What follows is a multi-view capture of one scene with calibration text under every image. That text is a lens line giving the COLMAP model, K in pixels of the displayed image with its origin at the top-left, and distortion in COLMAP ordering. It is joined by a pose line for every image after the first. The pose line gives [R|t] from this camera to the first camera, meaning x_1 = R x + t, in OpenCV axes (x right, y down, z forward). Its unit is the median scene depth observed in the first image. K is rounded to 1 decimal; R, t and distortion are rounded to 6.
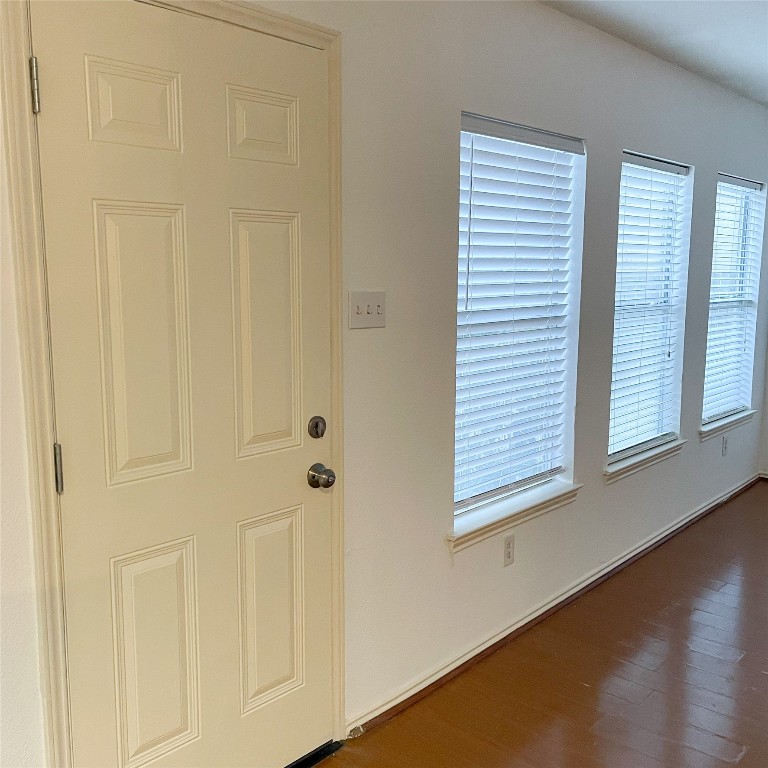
lens RADIAL K [[762.0, 0, 341.1], [0, 762.0, 378.4], [0, 0, 1]] dist [0.033560, 0.000000]
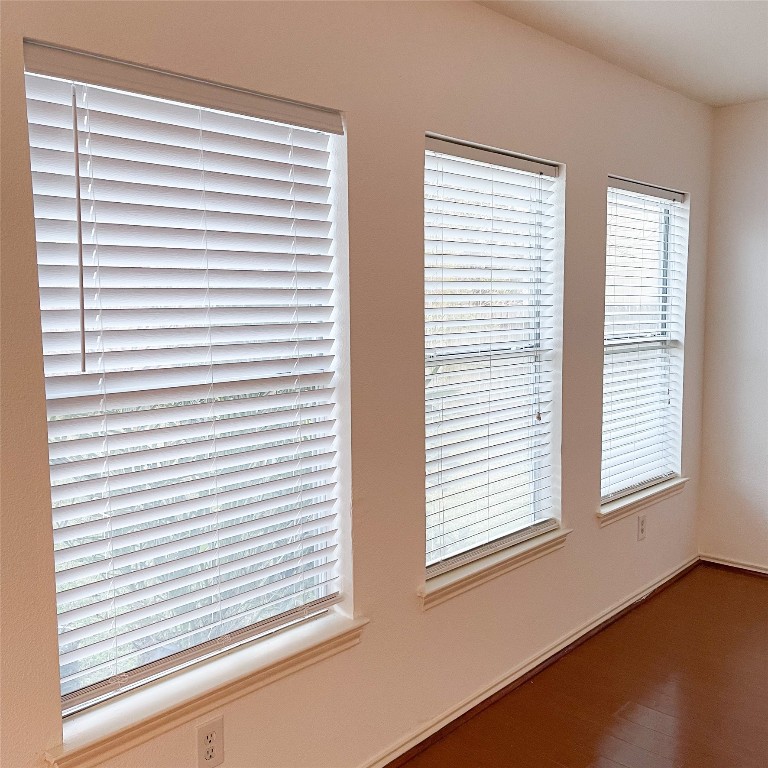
lens RADIAL K [[762.0, 0, 364.3], [0, 762.0, 385.2], [0, 0, 1]] dist [0.033560, 0.000000]
pose [[0.999967, -0.007909, 0.001828, 0.267056], [0.007965, 0.999439, -0.032545, -0.040056], [-0.001570, 0.032559, 0.999469, 0.270728]]
